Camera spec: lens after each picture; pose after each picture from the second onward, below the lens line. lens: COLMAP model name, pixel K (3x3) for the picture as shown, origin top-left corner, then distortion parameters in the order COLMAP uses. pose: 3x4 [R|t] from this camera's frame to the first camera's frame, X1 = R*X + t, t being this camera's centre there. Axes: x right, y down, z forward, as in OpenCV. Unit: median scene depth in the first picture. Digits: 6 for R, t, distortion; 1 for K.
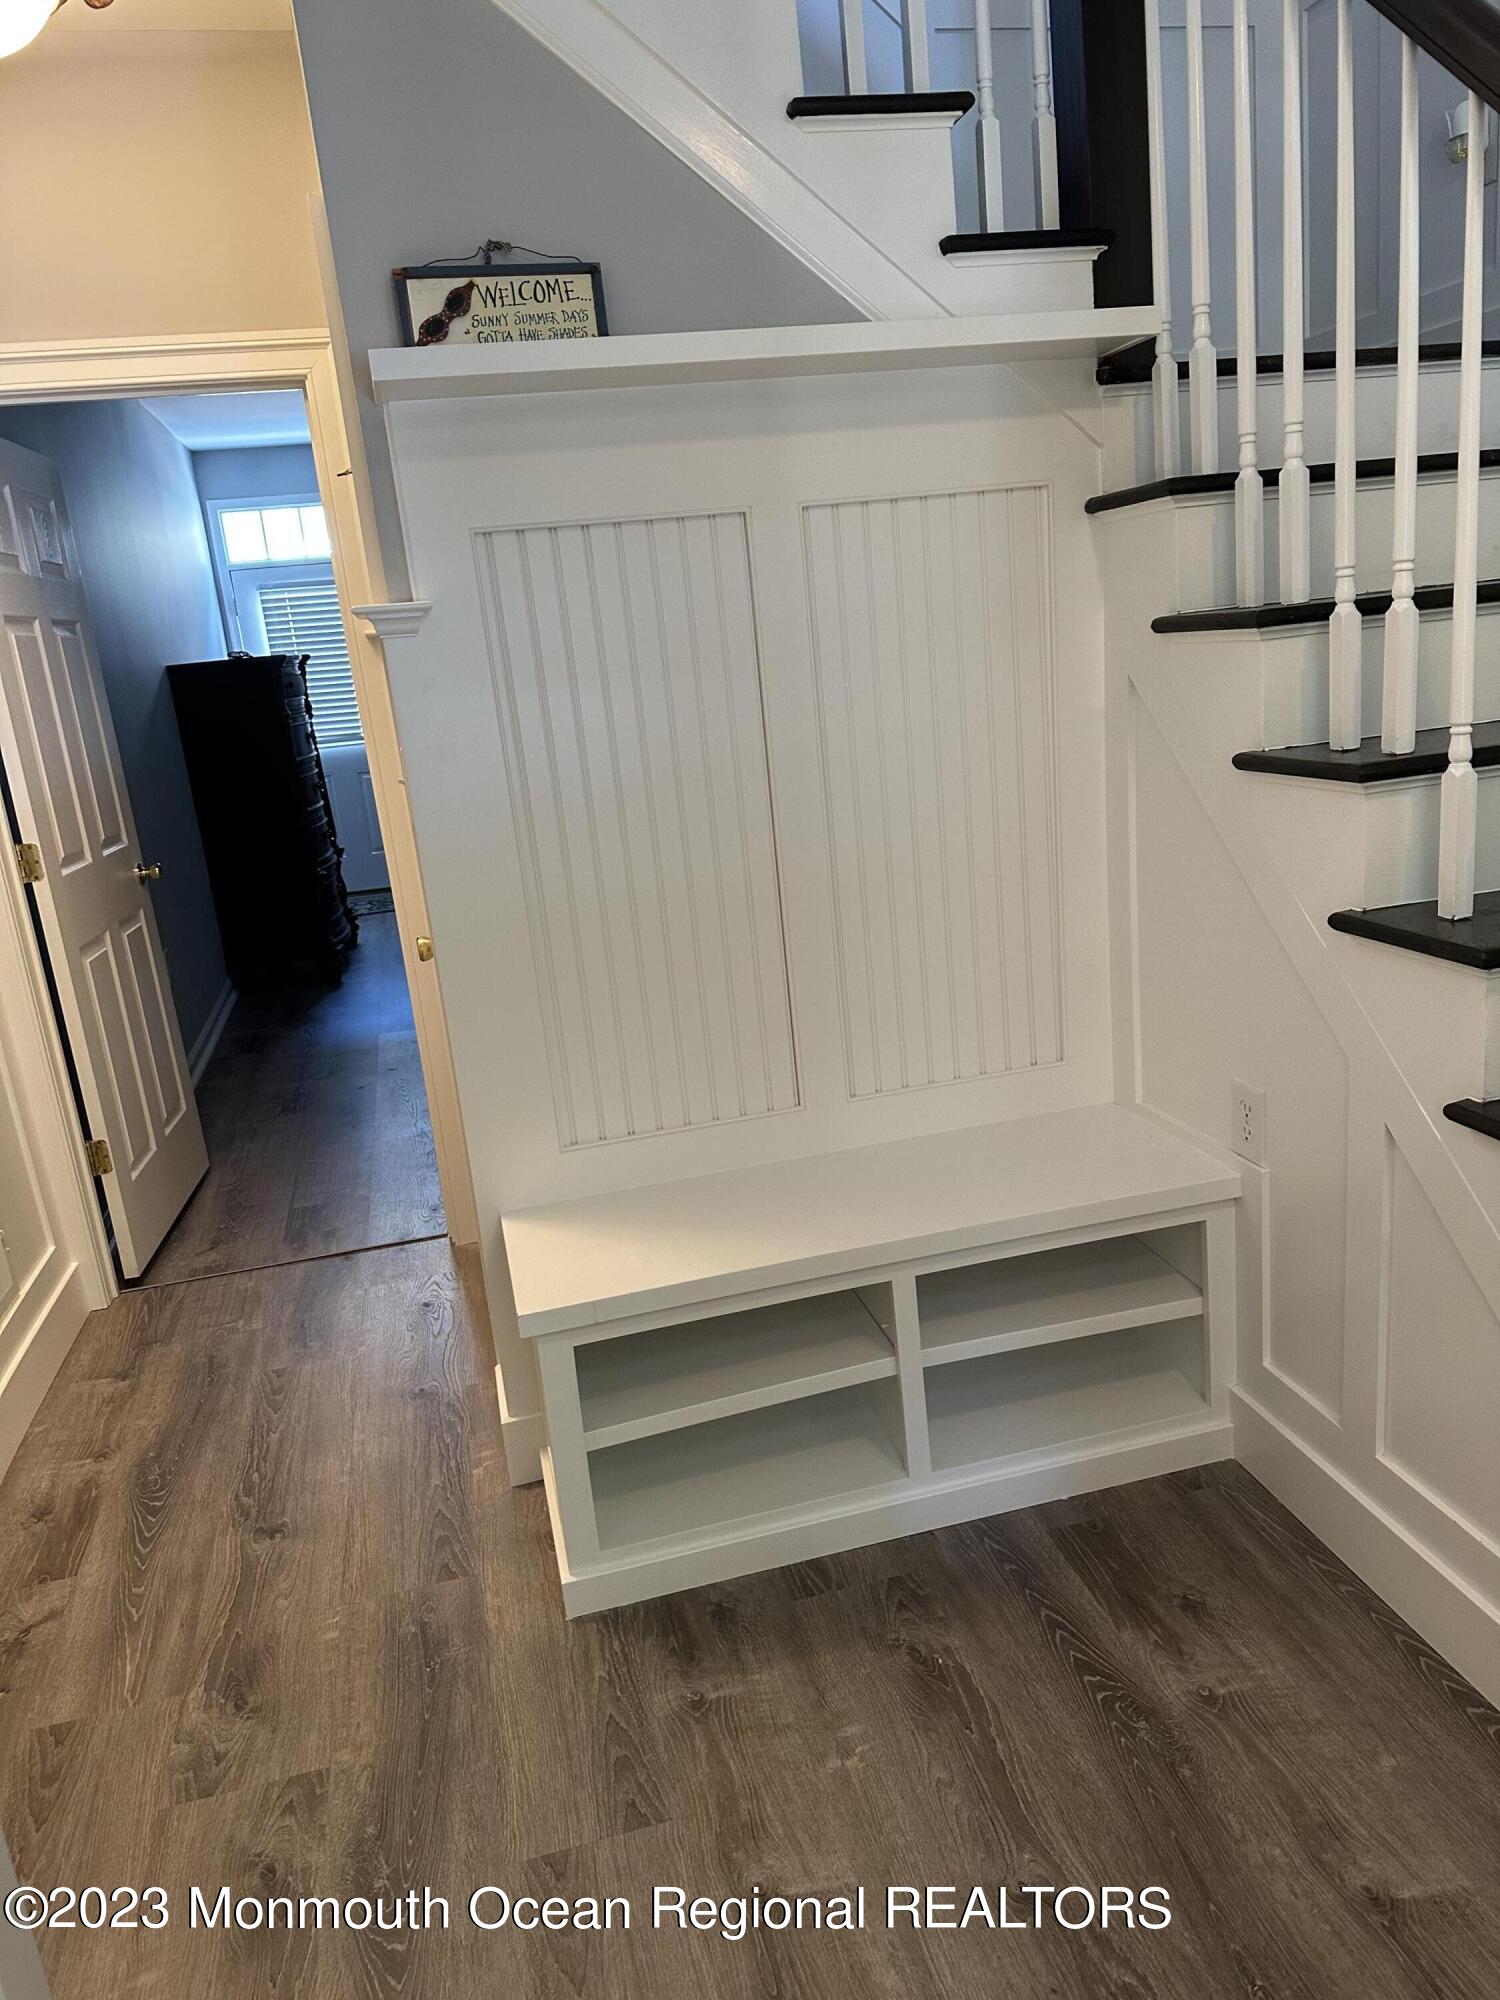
lens RADIAL K [[1409.3, 0, 750.0], [0, 1409.3, 1000.0], [0, 0, 1]] dist [0.044279, -0.044755]
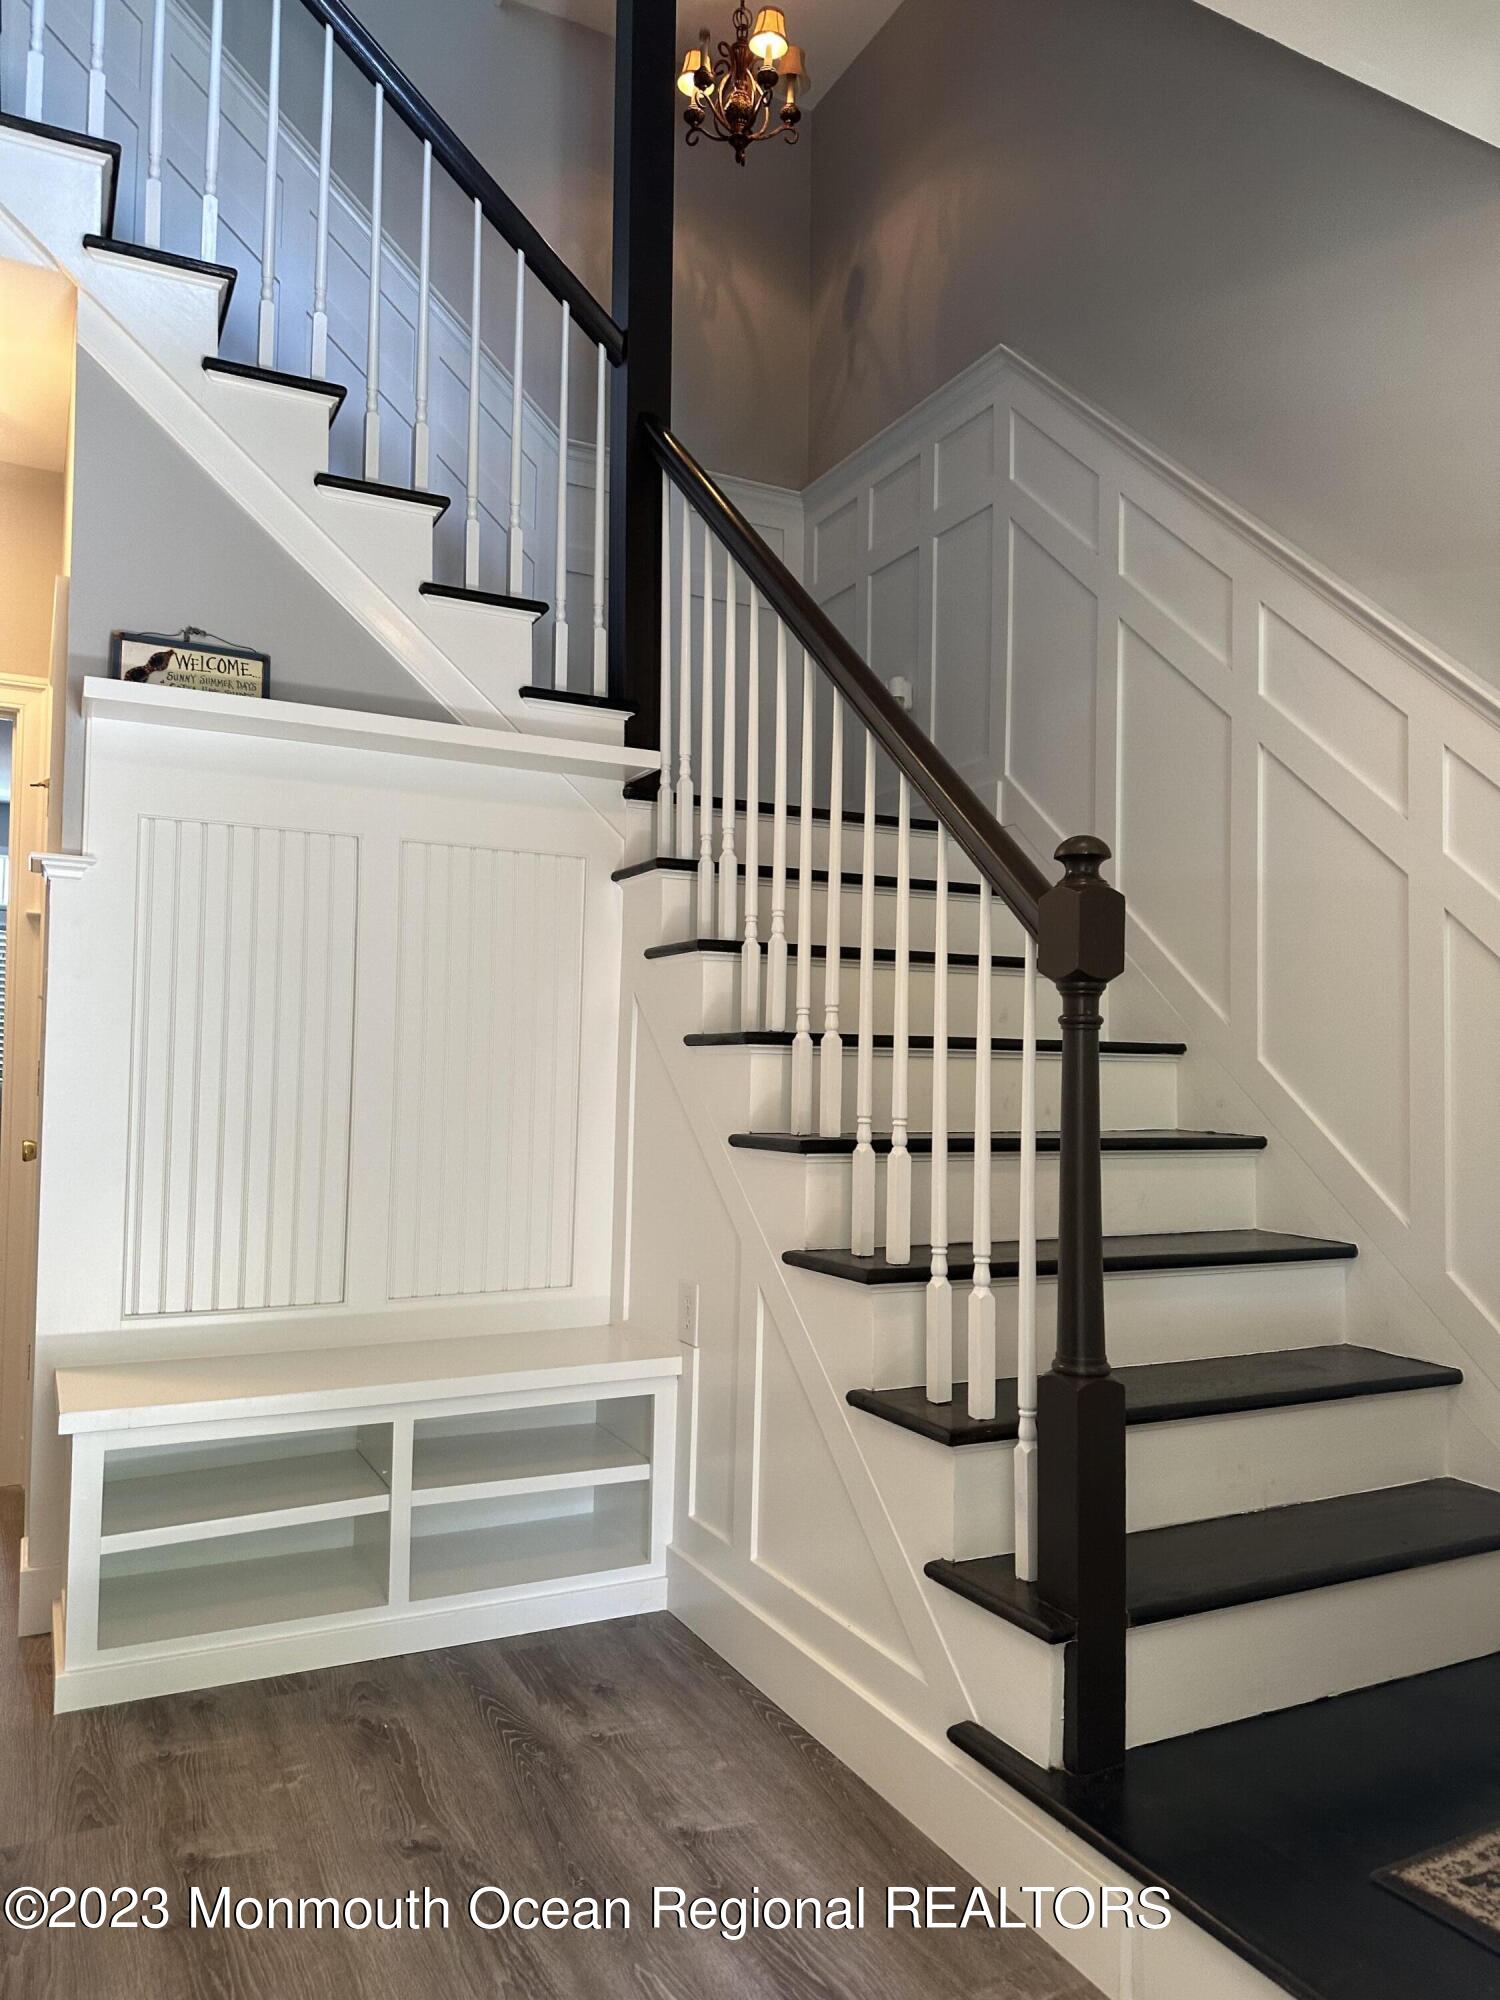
lens RADIAL K [[1374.2, 0, 750.0], [0, 1374.2, 1000.0], [0, 0, 1]] dist [-0.025658, 0.001496]
pose [[0.964466, 0.122976, 0.233843, 0.081451], [-0.046157, 0.949888, -0.309164, 0.212897], [-0.260144, 0.287385, 0.921811, -0.288459]]
